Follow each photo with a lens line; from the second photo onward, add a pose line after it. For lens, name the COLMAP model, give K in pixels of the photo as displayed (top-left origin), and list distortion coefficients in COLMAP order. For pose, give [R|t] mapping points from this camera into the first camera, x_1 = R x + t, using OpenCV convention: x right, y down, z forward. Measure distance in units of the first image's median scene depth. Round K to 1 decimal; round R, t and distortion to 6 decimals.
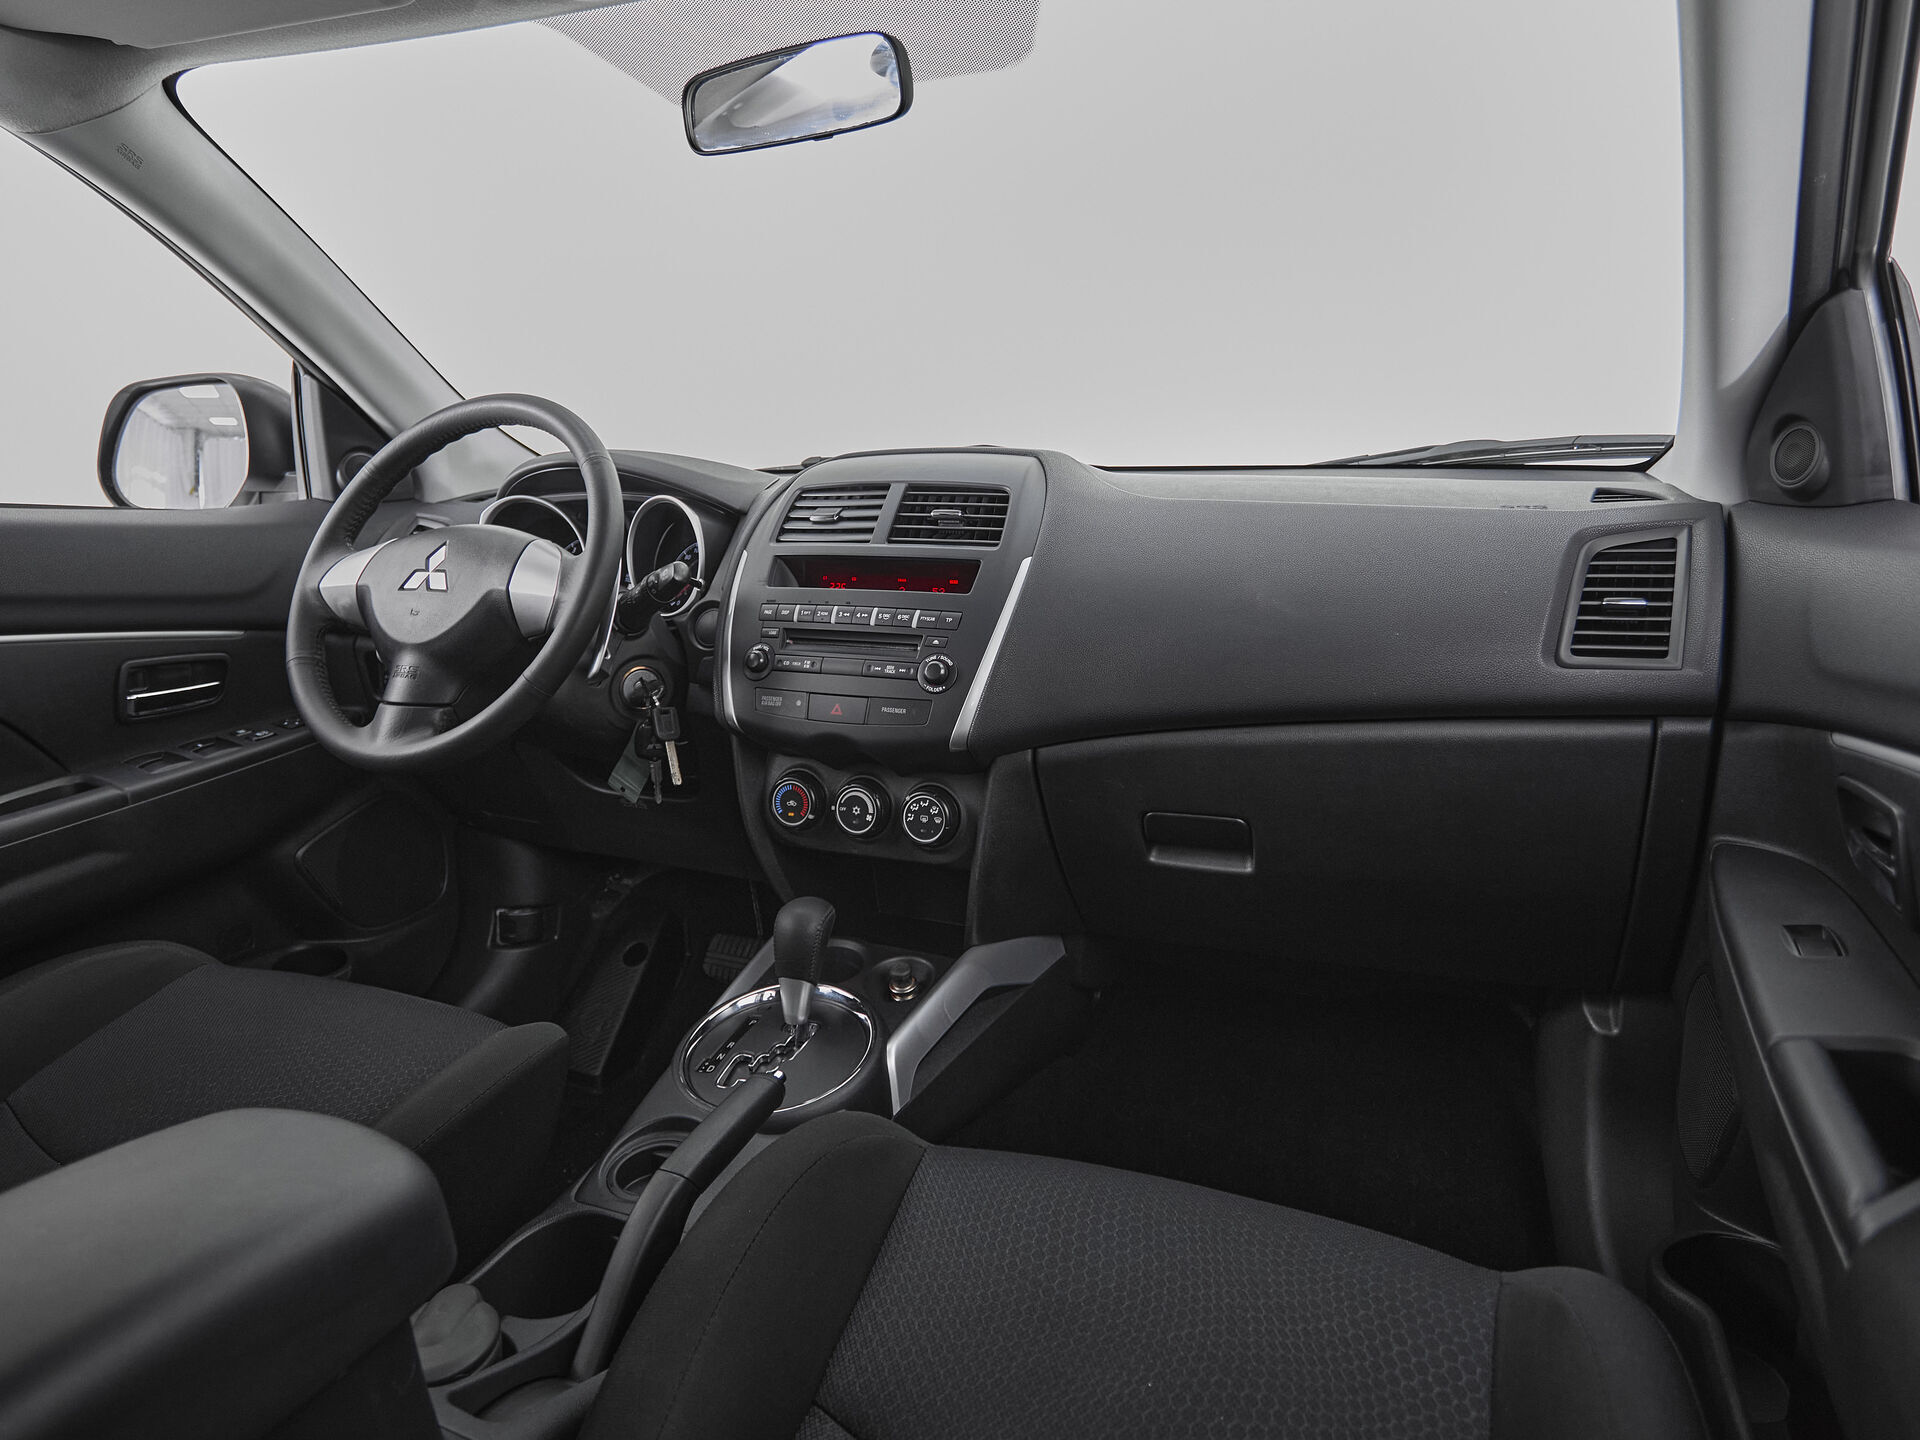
lens RADIAL K [[1186.1, 0, 960.8], [0, 1186.1, 657.3], [0, 0, 1]] dist [0.002592, 0.000117]
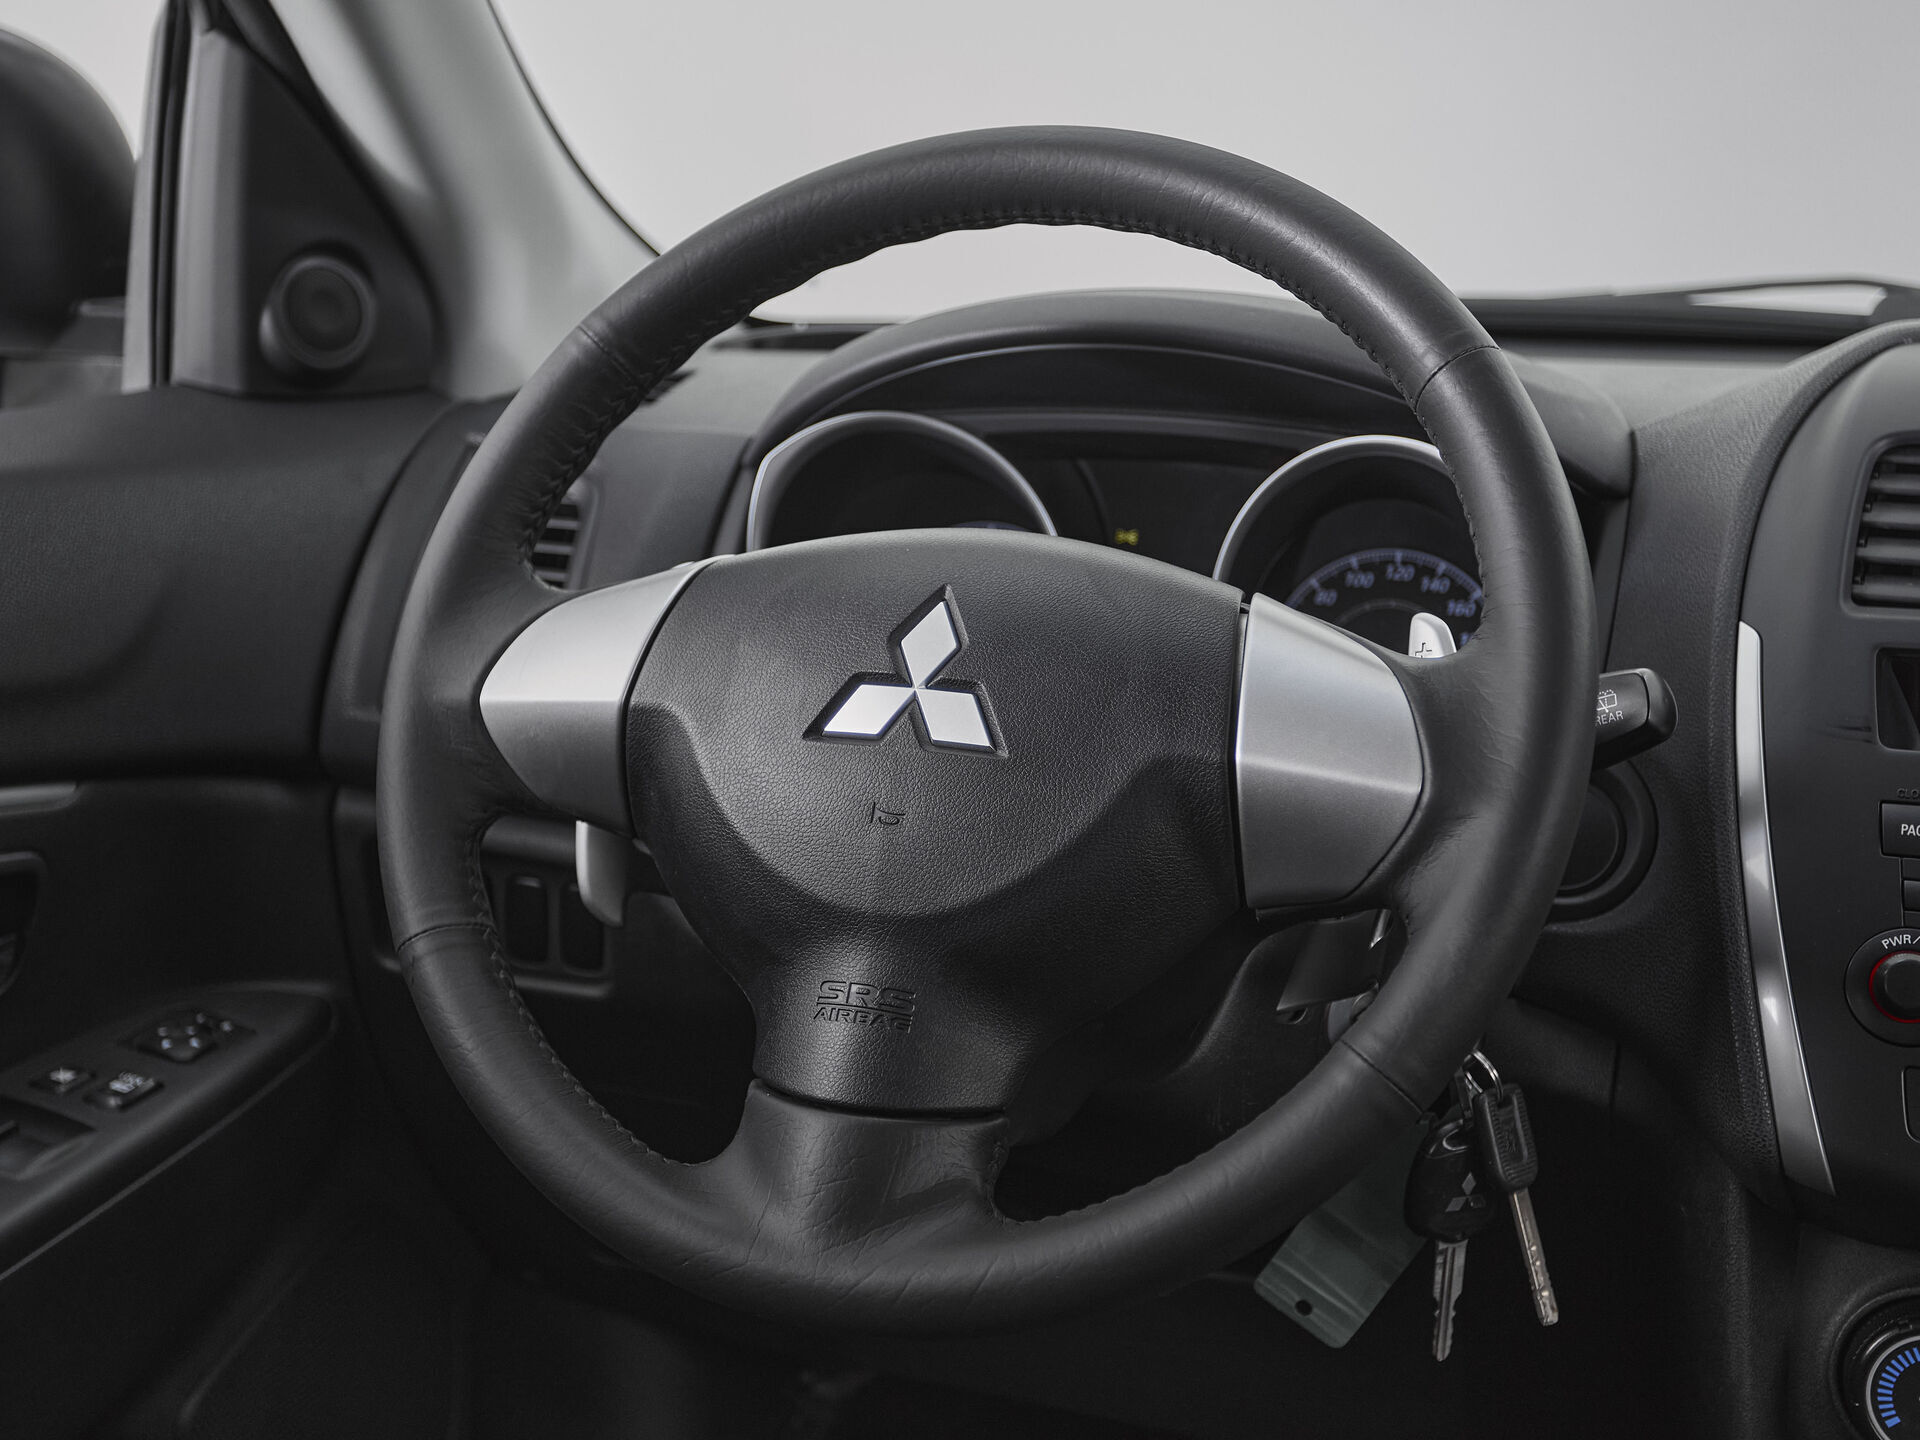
lens RADIAL K [[2502.2, 0, 913.2], [0, 2502.2, 724.7], [0, 0, 1]] dist [0.020636, 0.026322]
pose [[0.998584, 0.026109, 0.046351, -0.476089], [-0.027581, 0.999126, 0.031411, -0.081970], [-0.045491, -0.032645, 0.998431, 0.321885]]
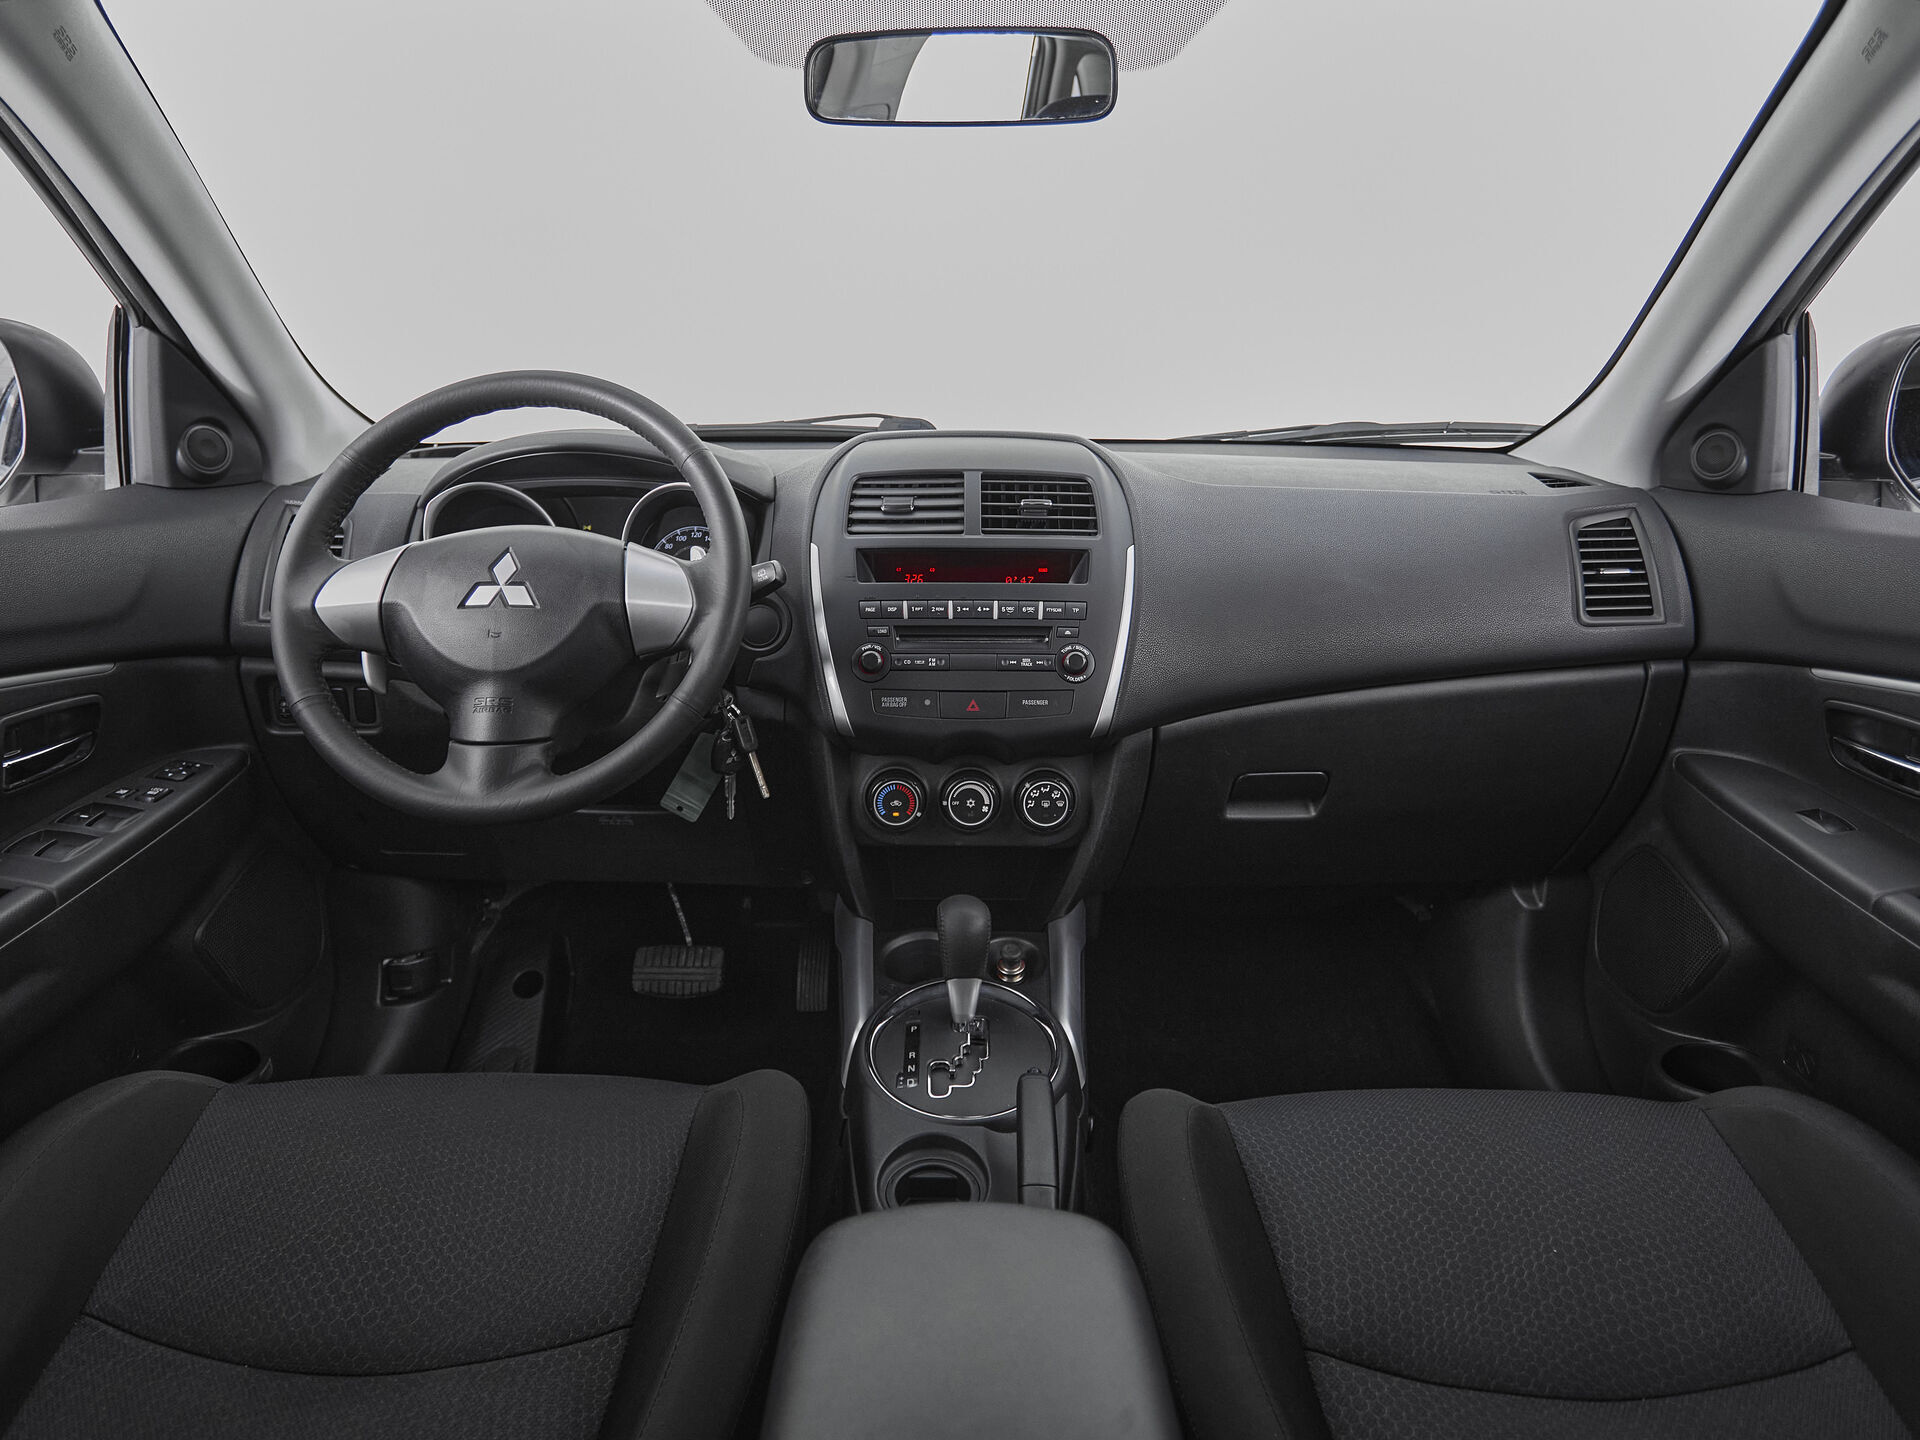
lens RADIAL K [[1202.7, 0, 956.0], [0, 1202.7, 660.7], [0, 0, 1]] dist [-0.000526, -0.000832]
pose [[0.919314, -0.071293, 0.387013, -0.481975], [0.049017, 0.996539, 0.067141, -0.059172], [-0.390461, -0.042753, 0.919626, 0.076487]]
